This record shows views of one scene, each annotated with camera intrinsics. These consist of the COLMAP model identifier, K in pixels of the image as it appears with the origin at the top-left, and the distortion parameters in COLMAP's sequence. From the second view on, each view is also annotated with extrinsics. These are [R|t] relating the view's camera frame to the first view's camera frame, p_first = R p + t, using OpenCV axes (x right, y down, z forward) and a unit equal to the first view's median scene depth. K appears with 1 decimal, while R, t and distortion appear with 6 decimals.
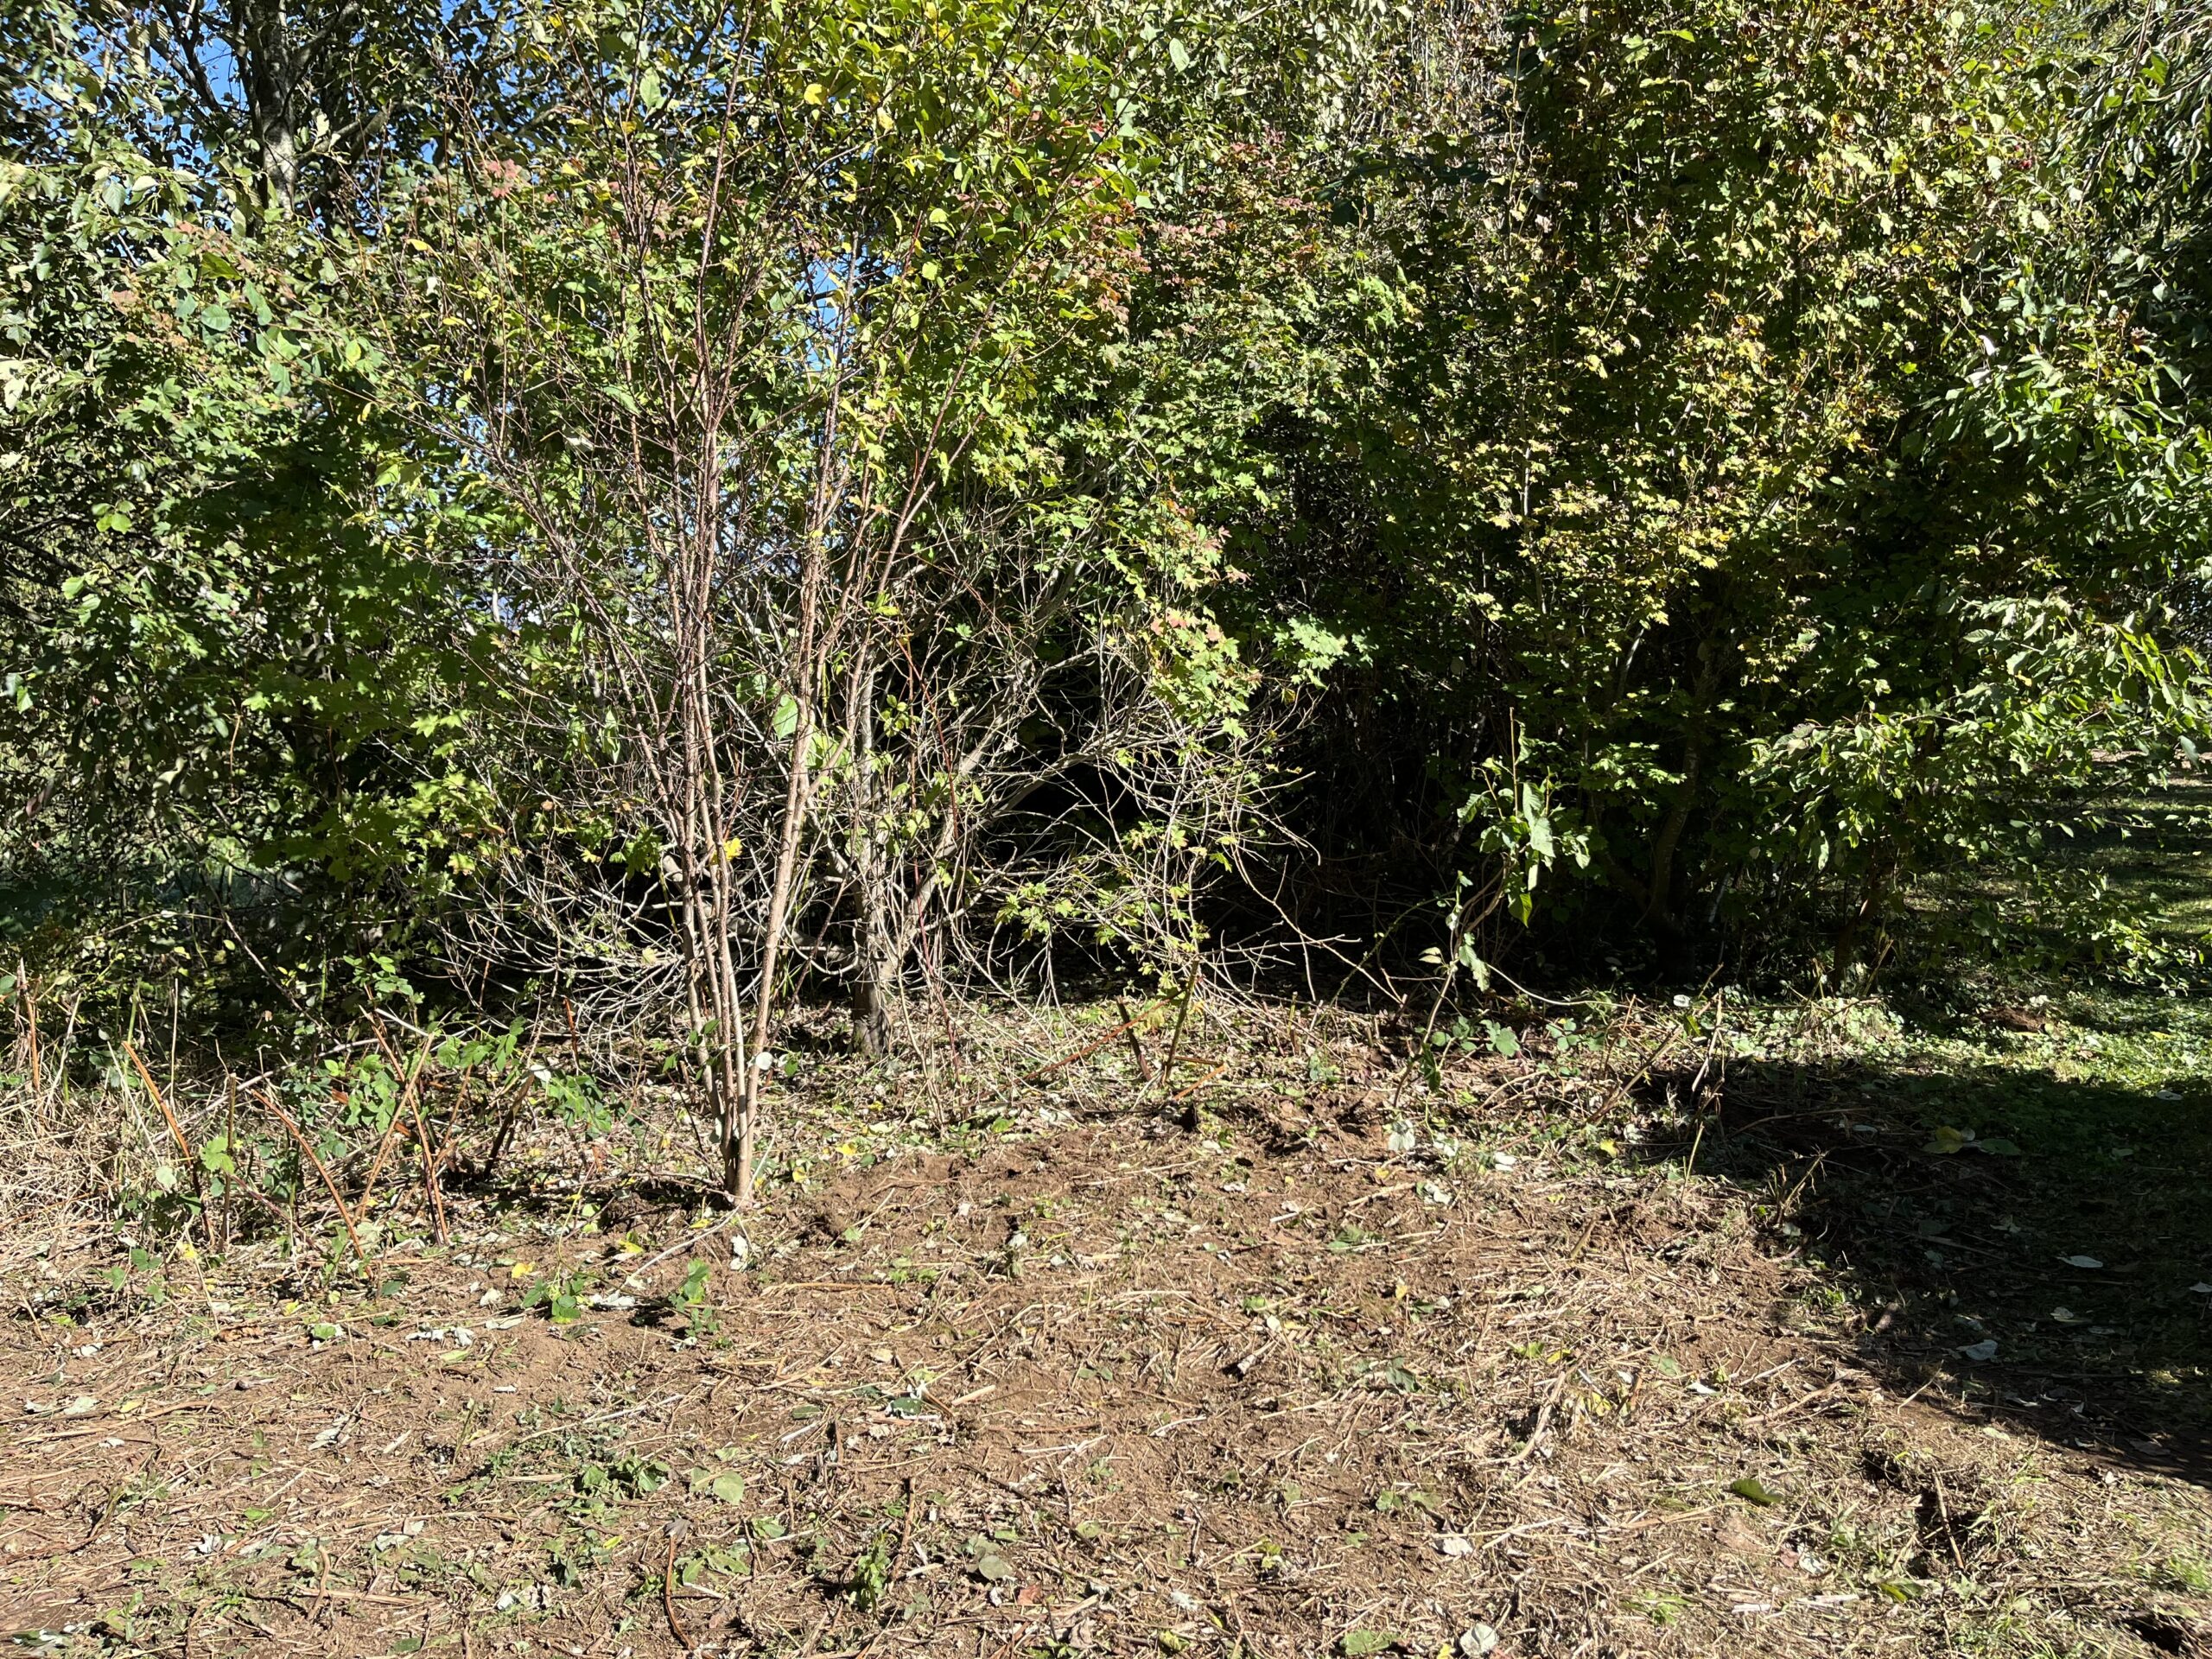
lens RADIAL K [[1652.7, 0, 1104.4], [0, 1652.7, 833.0], [0, 0, 1]] dist [0.024222, -0.008097]
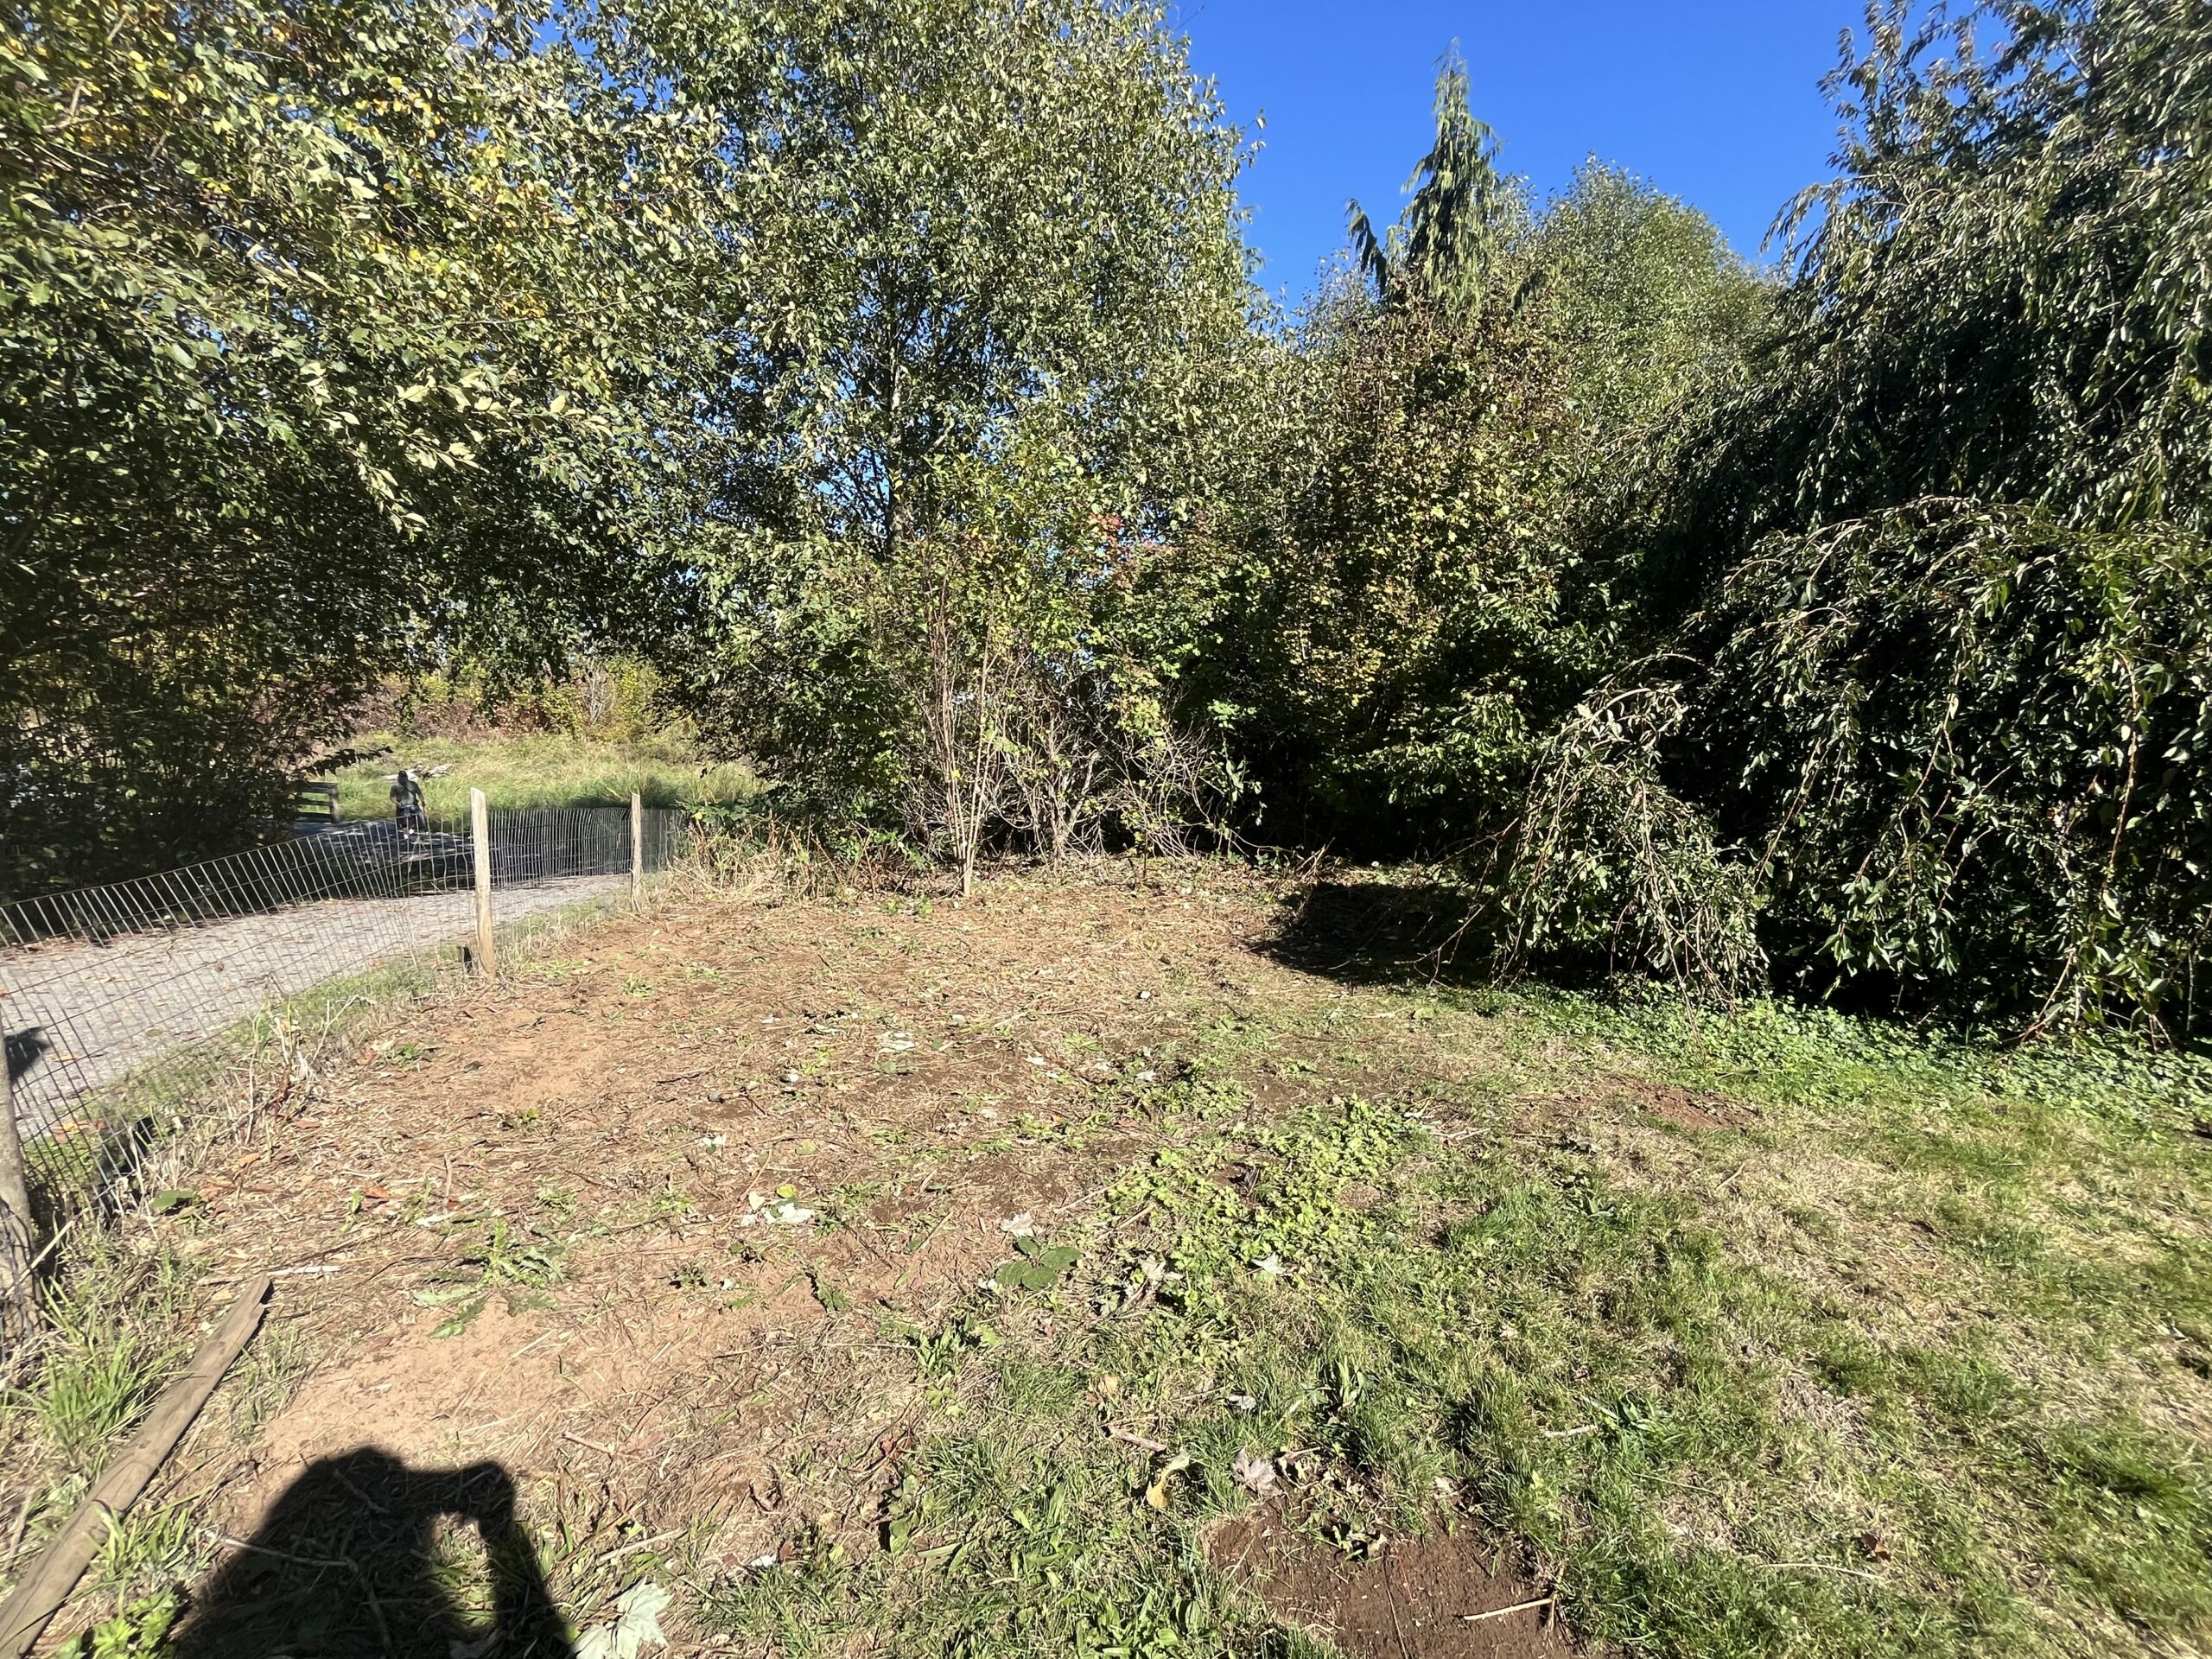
lens RADIAL K [[888.6, 0, 1098.9], [0, 888.6, 823.9], [0, 0, 1]] dist [0.003363, 0.000694]
pose [[0.957583, 0.047080, -0.284284, 0.419154], [-0.044620, 0.998889, 0.015129, 0.054799], [0.284681, -0.001803, 0.958621, -0.423178]]
